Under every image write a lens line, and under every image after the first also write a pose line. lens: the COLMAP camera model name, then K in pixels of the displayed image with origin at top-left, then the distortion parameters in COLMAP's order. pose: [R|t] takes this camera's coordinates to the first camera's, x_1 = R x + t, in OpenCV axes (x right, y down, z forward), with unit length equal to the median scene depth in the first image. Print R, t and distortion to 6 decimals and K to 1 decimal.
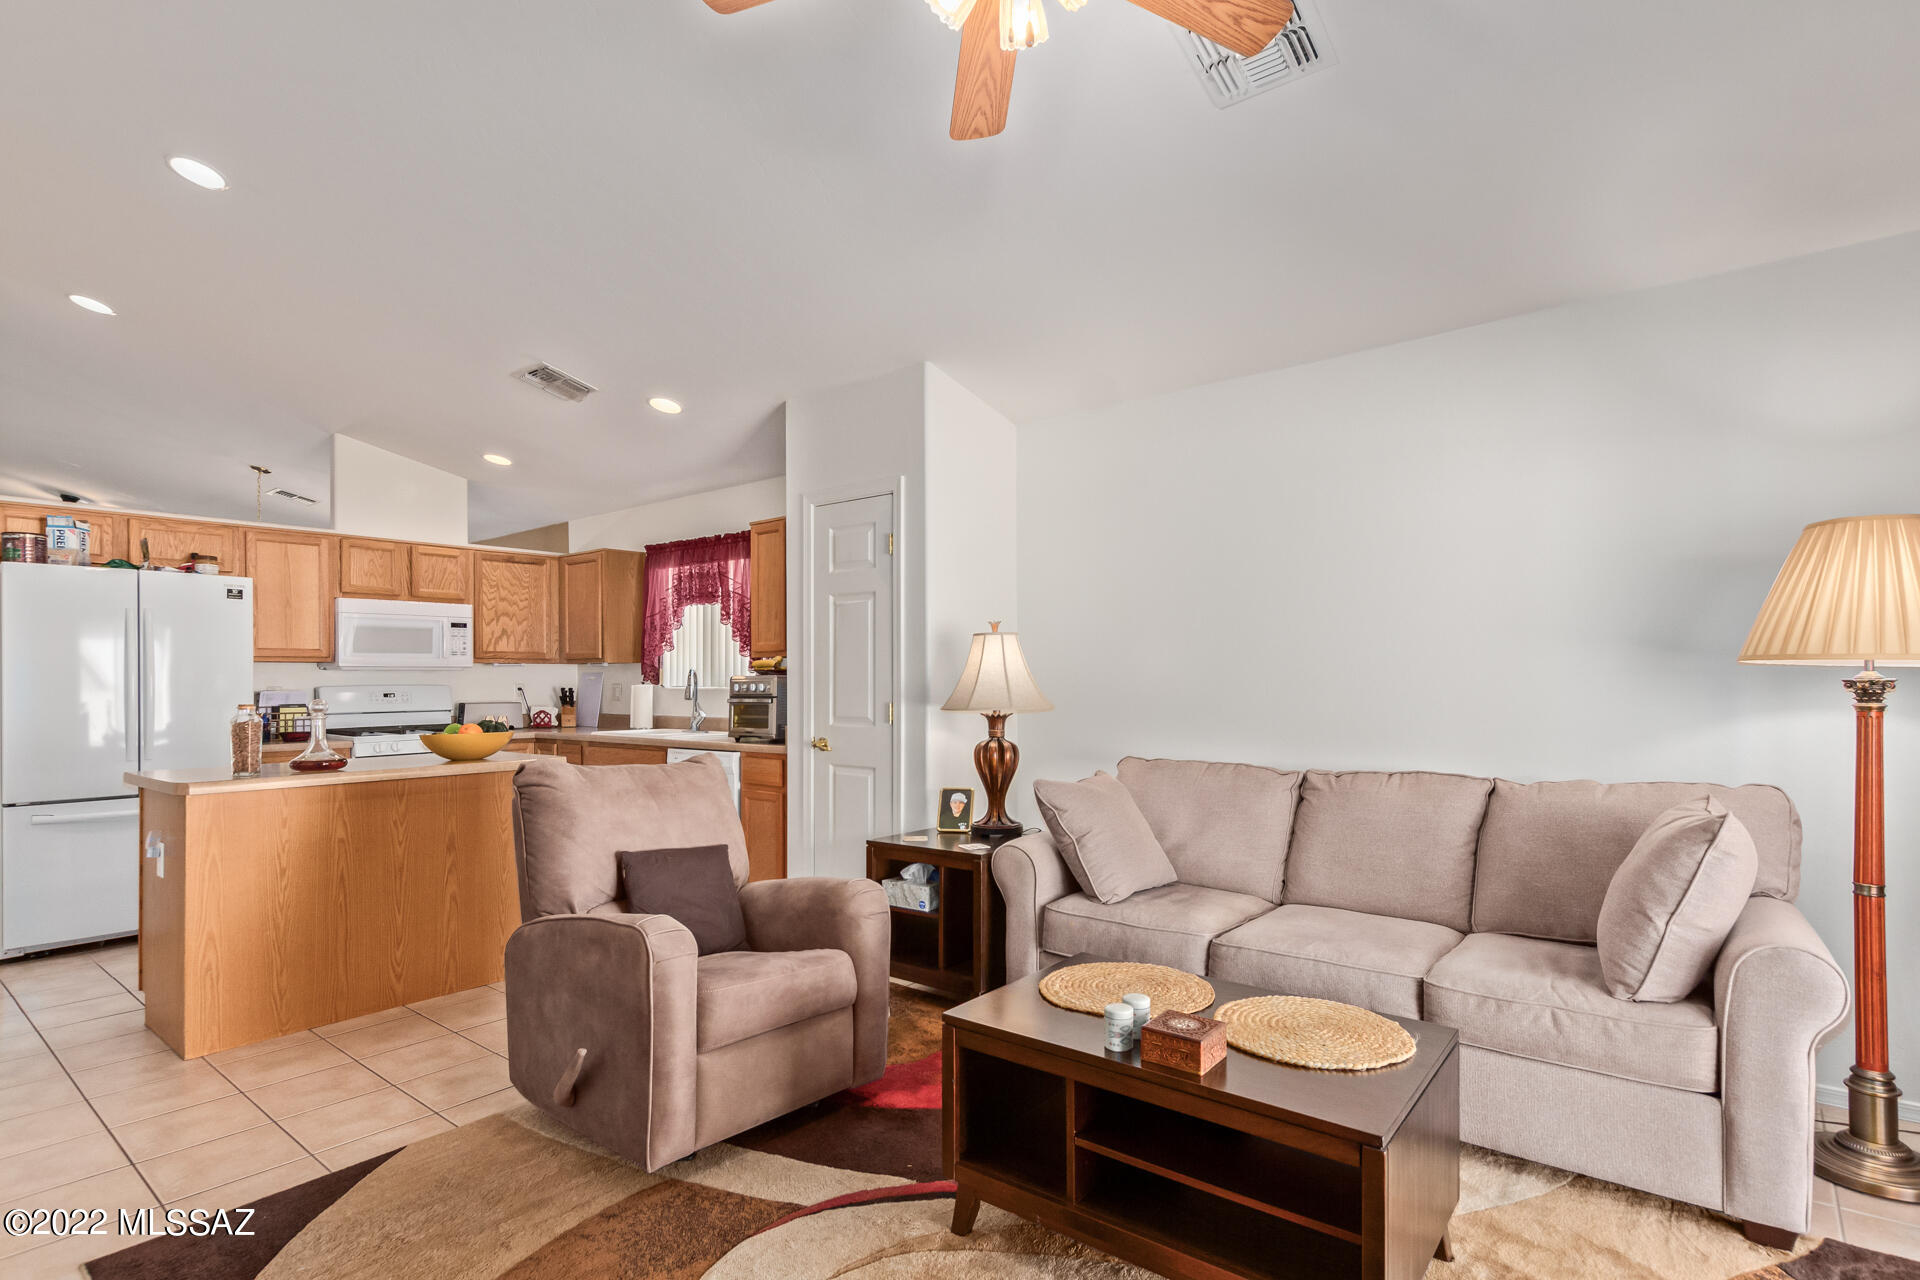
lens RADIAL K [[936.7, 0, 957.4], [0, 936.7, 673.1], [0, 0, 1]] dist [-0.000595, -0.001371]
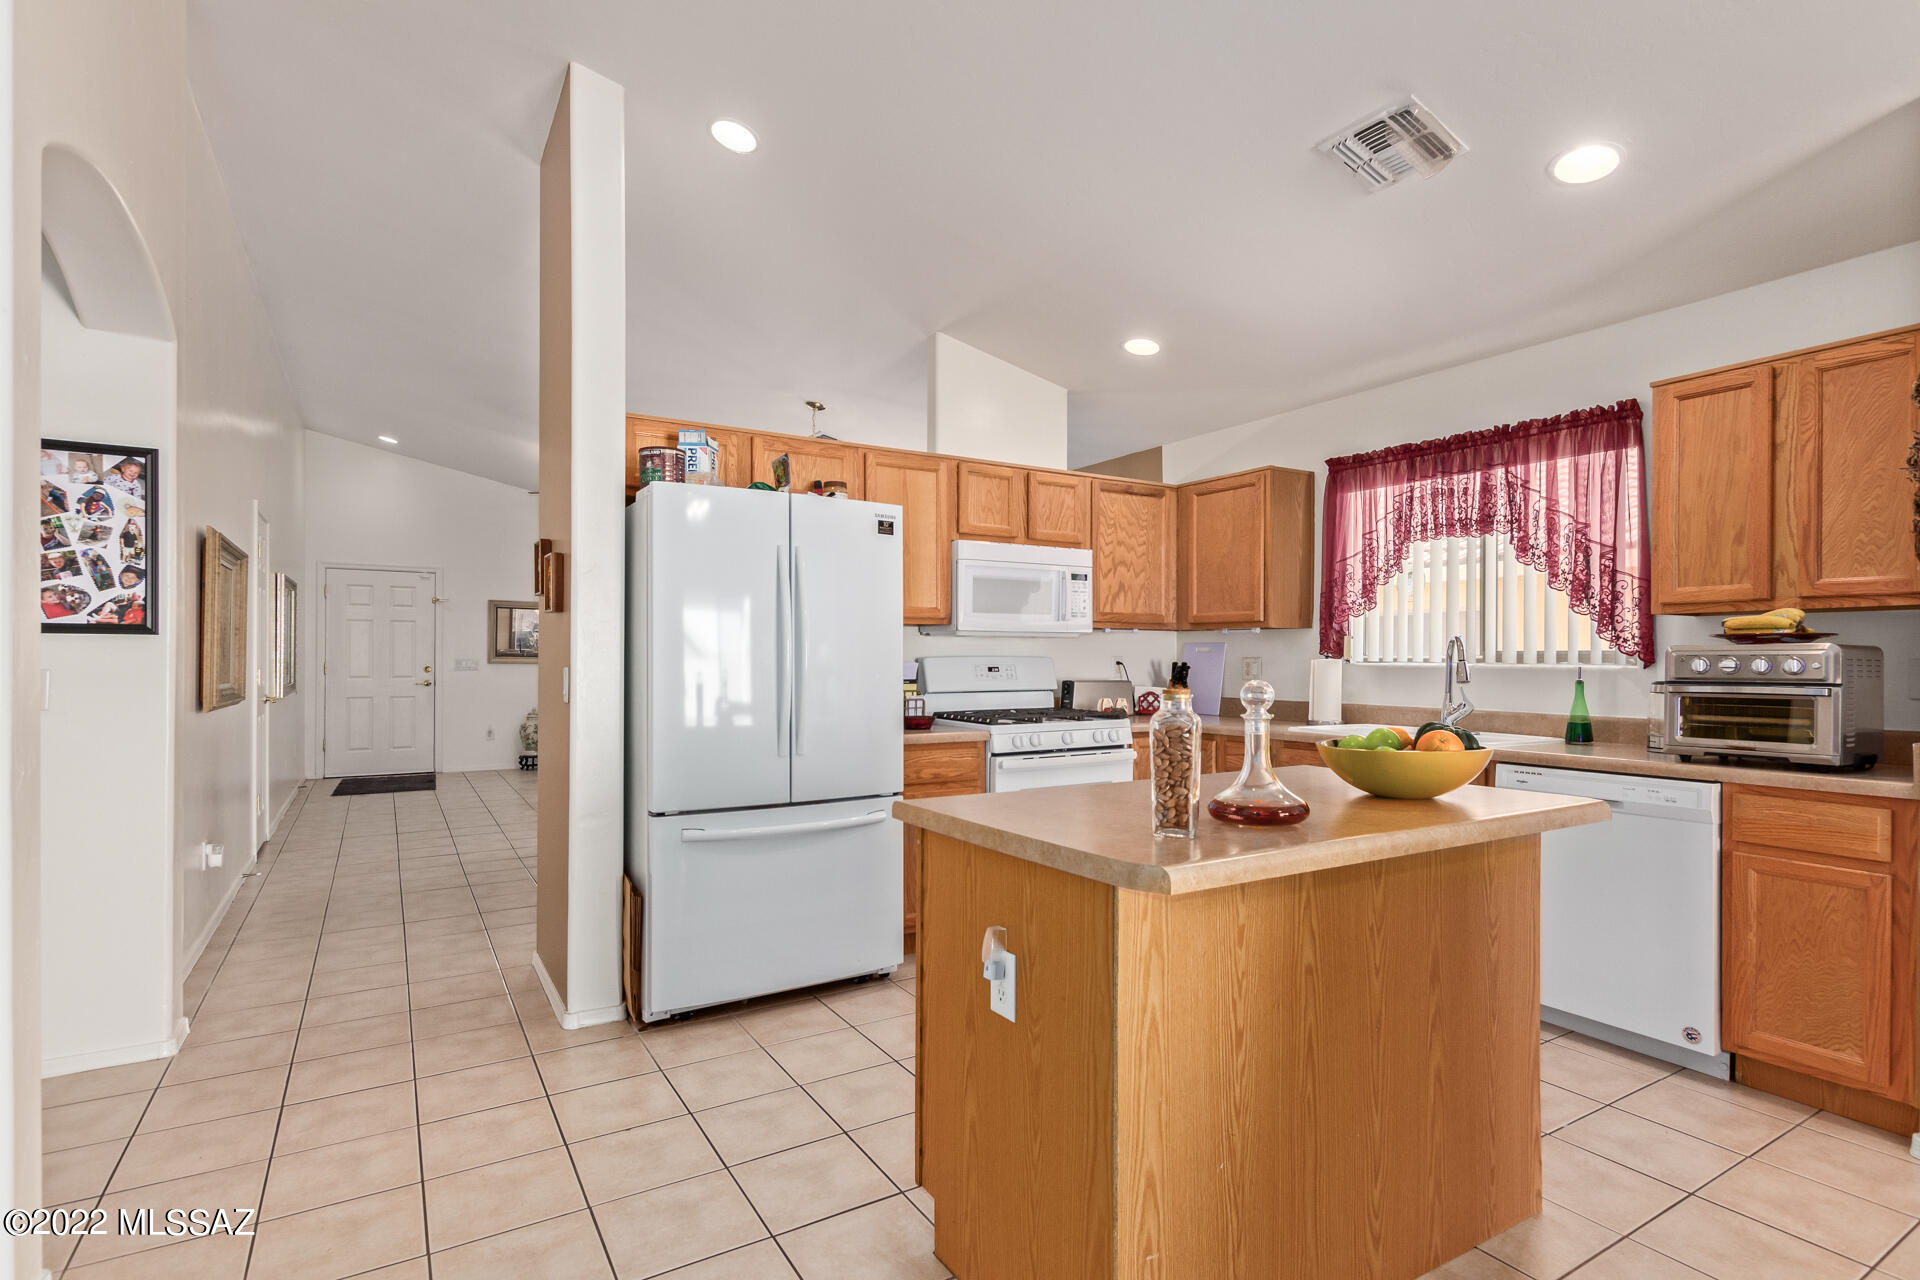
lens RADIAL K [[924.7, 0, 956.0], [0, 924.7, 652.4], [0, 0, 1]] dist [0.008296, -0.000224]
pose [[0.941811, 0.008120, -0.336044, -0.415386], [-0.007410, 0.999967, 0.003396, 0.007946], [0.336061, -0.000708, 0.941840, 0.298097]]
